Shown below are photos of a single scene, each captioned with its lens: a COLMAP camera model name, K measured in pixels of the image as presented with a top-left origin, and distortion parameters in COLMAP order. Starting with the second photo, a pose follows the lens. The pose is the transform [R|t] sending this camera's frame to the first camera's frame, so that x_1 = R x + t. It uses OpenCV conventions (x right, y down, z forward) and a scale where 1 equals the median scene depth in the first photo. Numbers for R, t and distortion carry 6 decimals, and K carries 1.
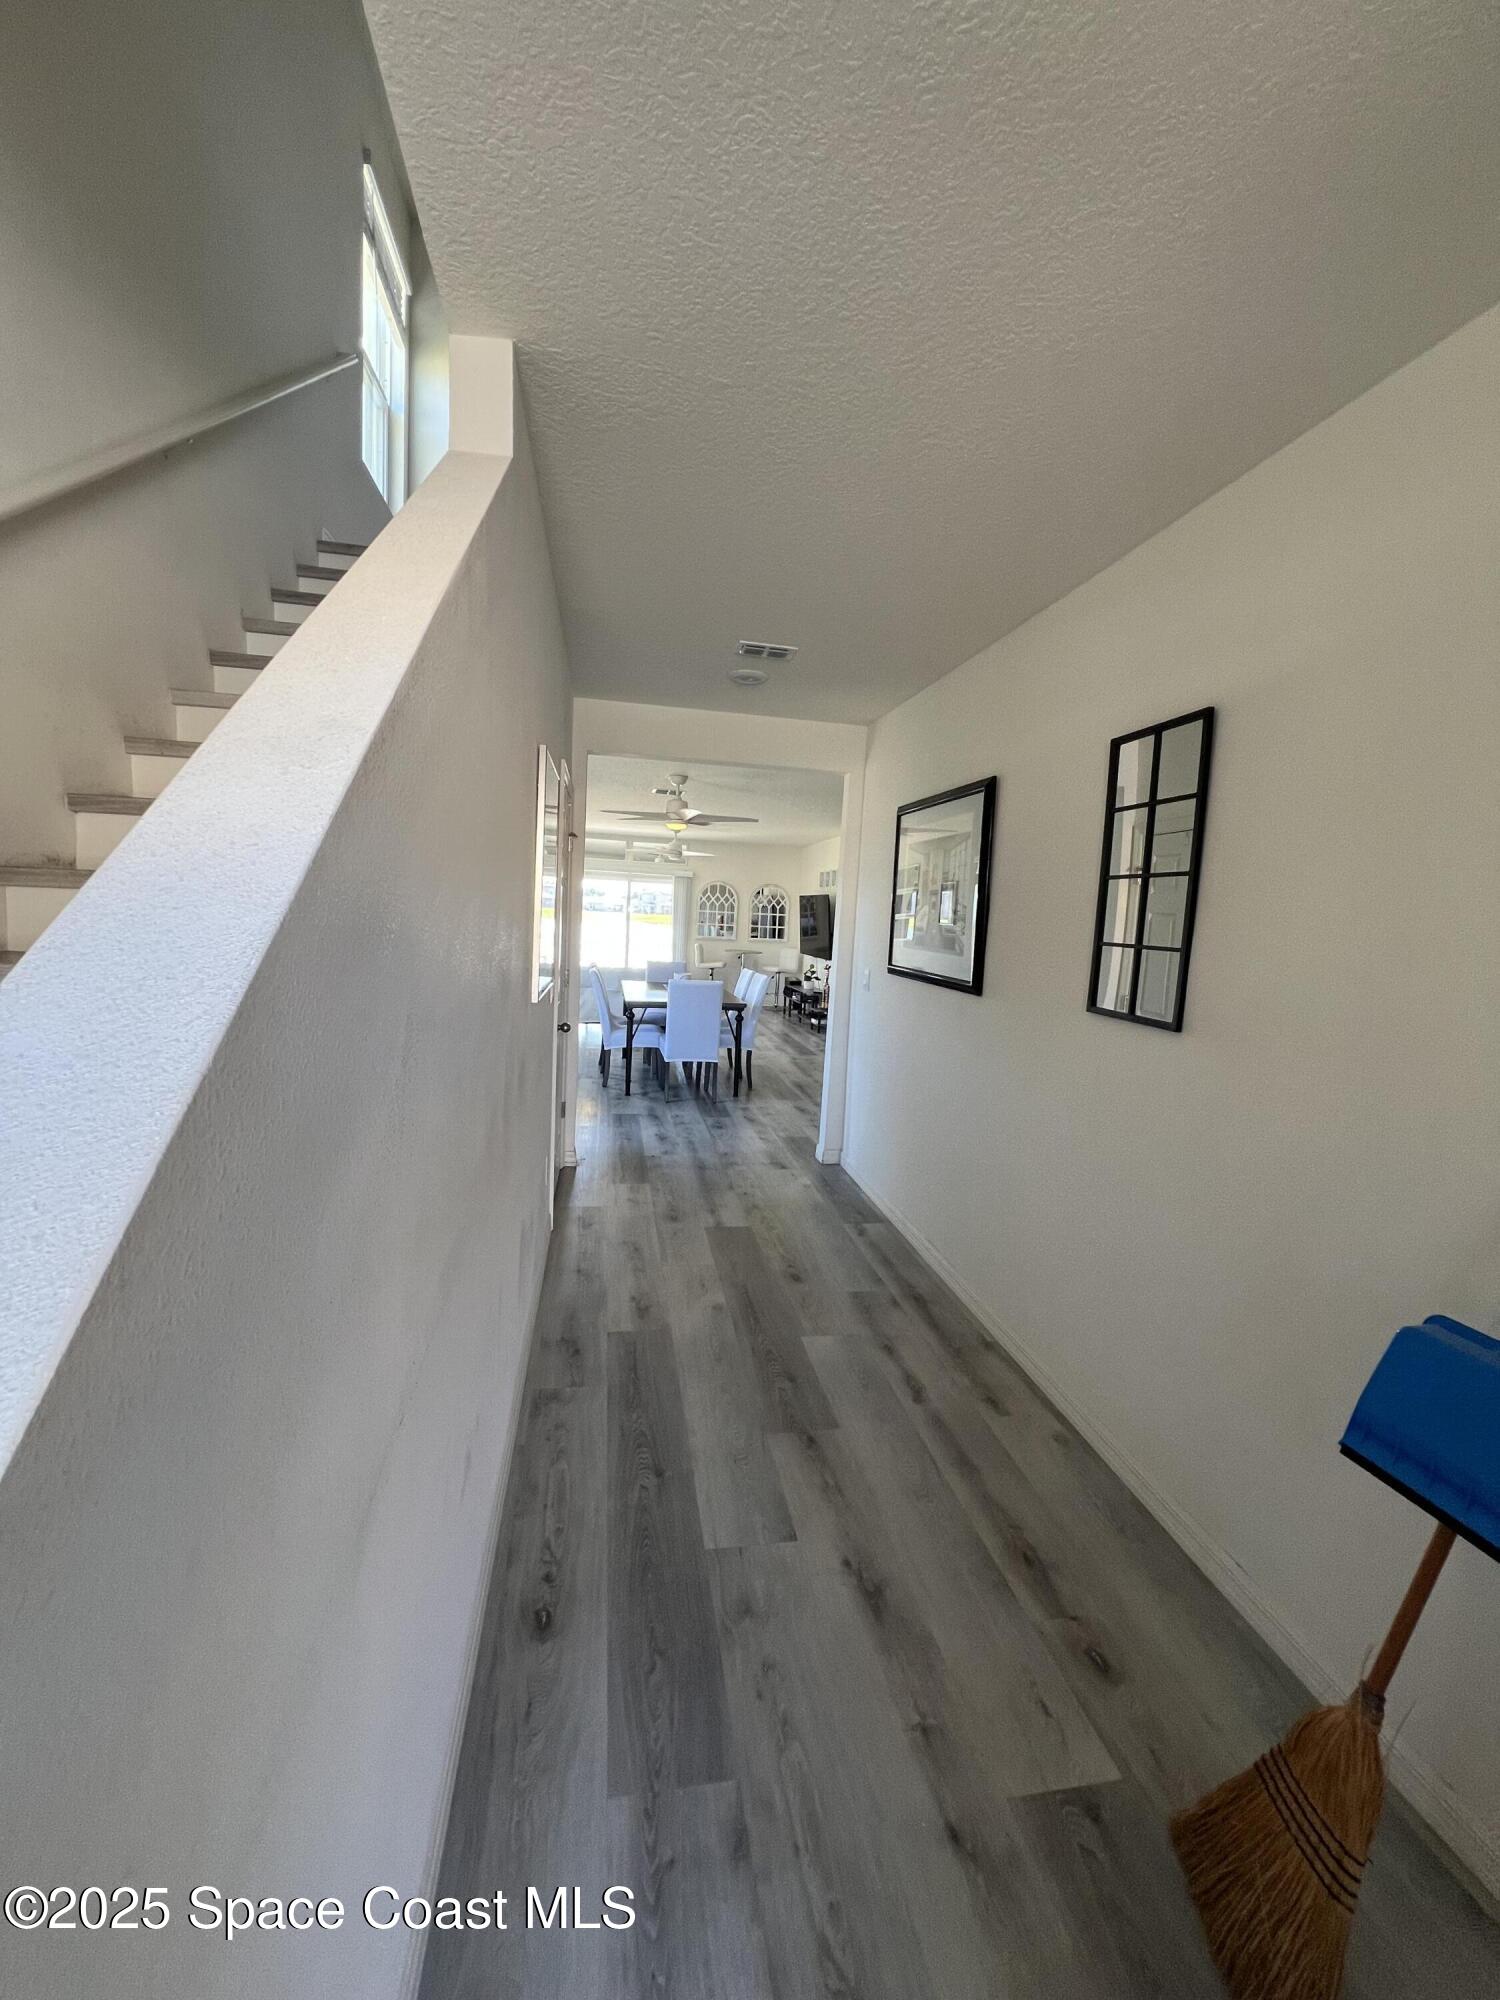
lens RADIAL K [[810.0, 0, 750.0], [0, 810.0, 1000.0], [0, 0, 1]] dist [0.000438, 0.000020]
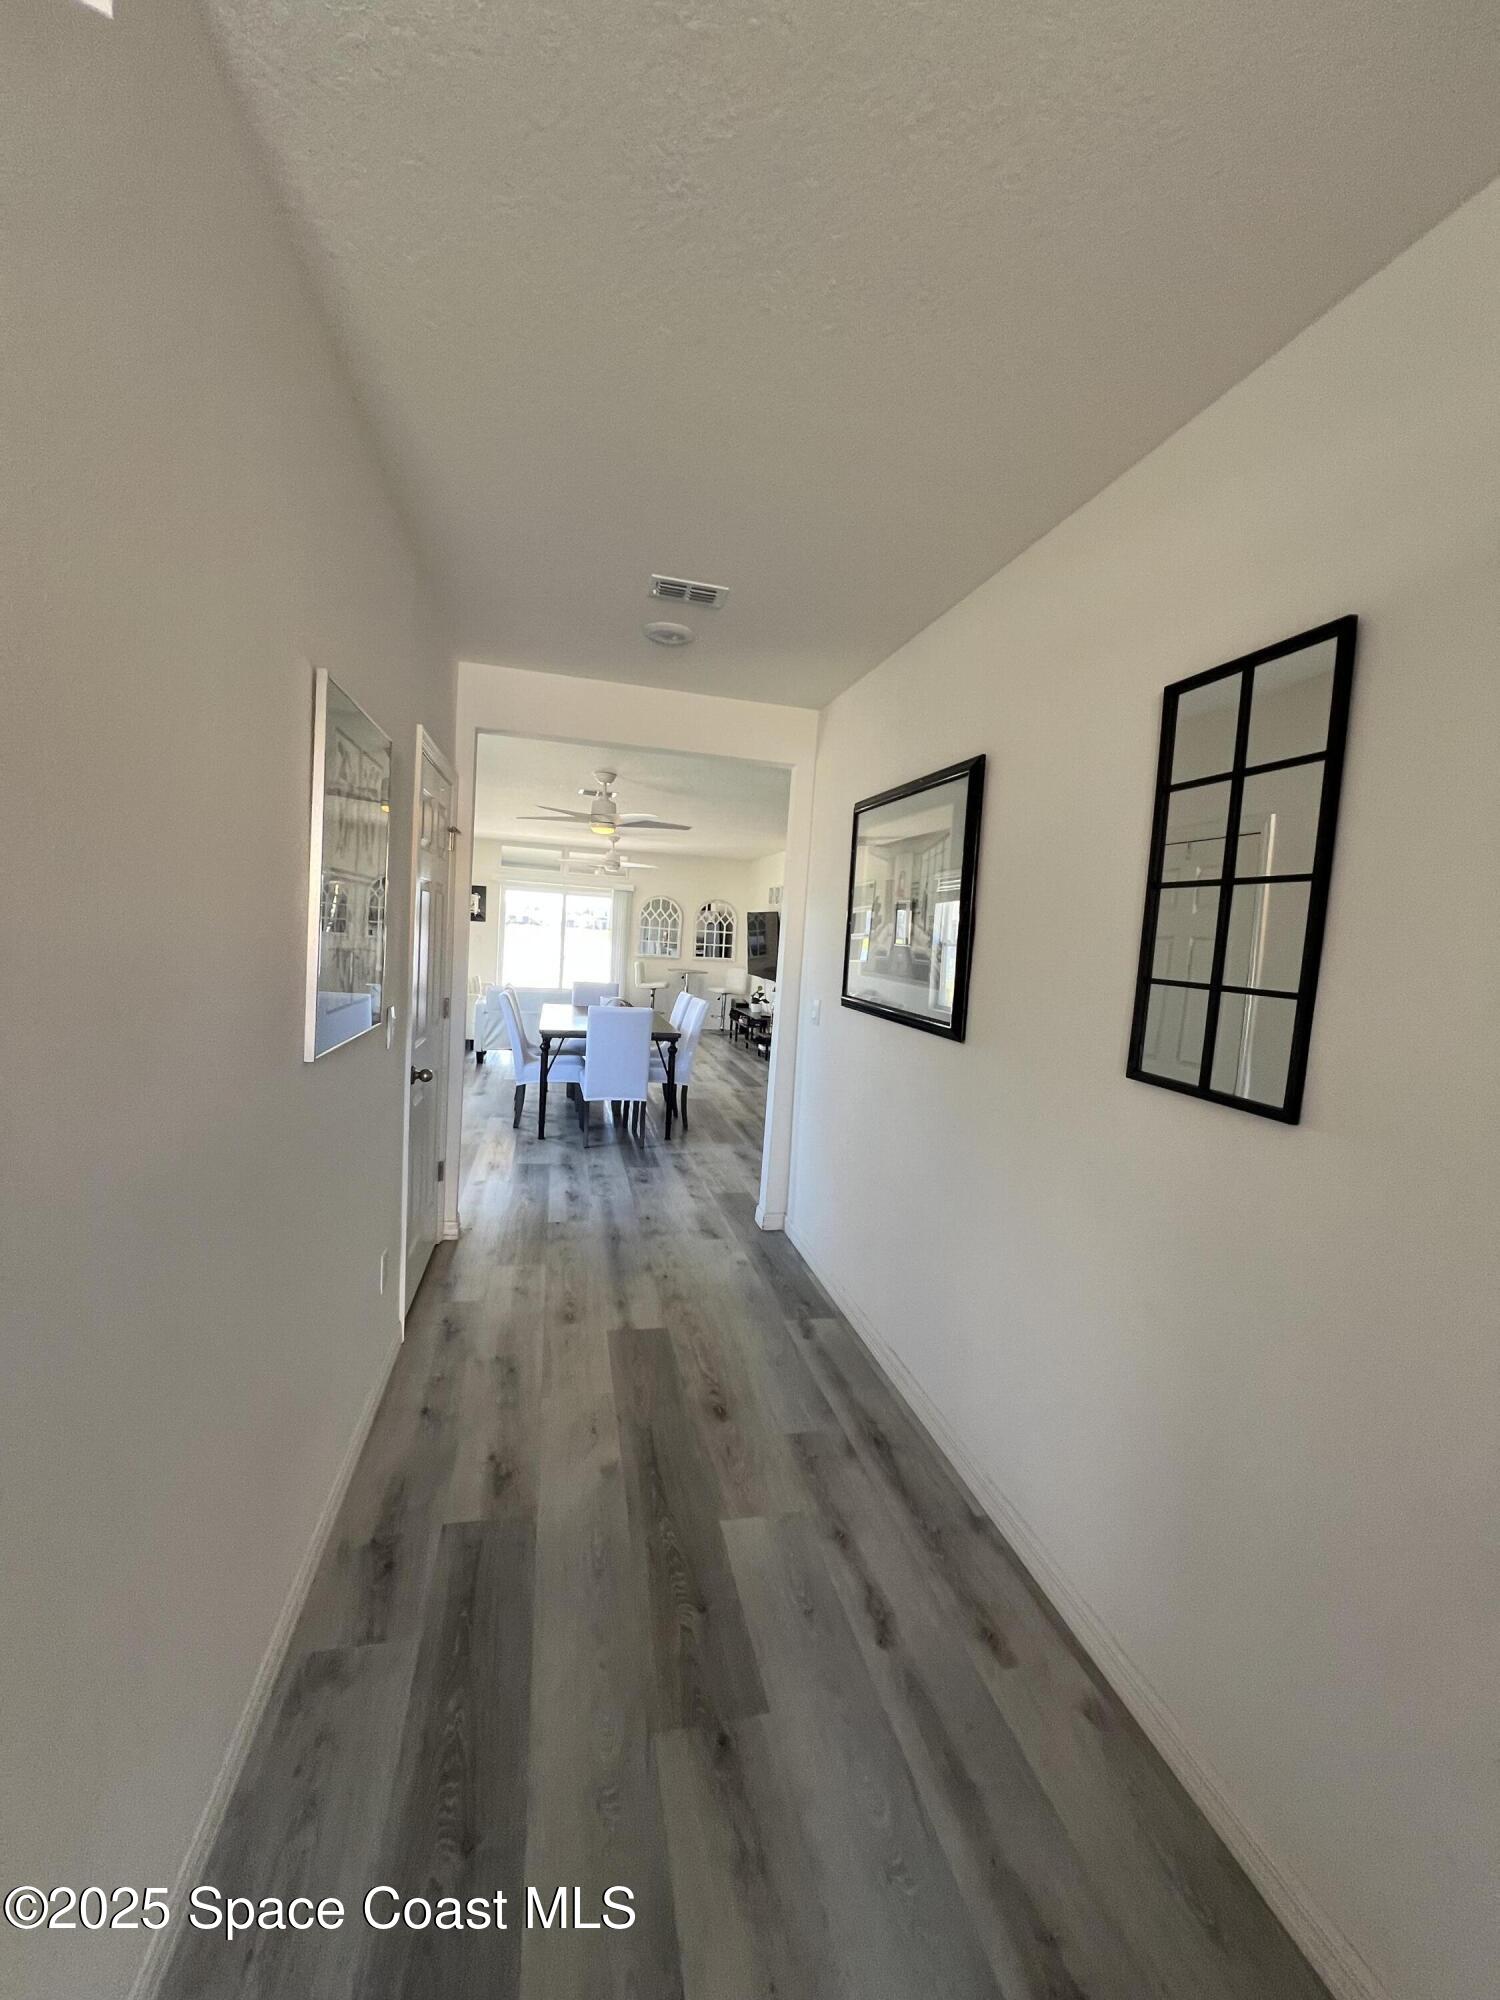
lens RADIAL K [[800.8, 0, 750.0], [0, 800.8, 1000.0], [0, 0, 1]] dist [-0.000582, -0.000075]
pose [[0.998344, 0.008541, 0.056889, 0.028139], [-0.007376, 0.999760, -0.020645, -0.019100], [-0.057051, 0.020191, 0.998167, 0.176804]]
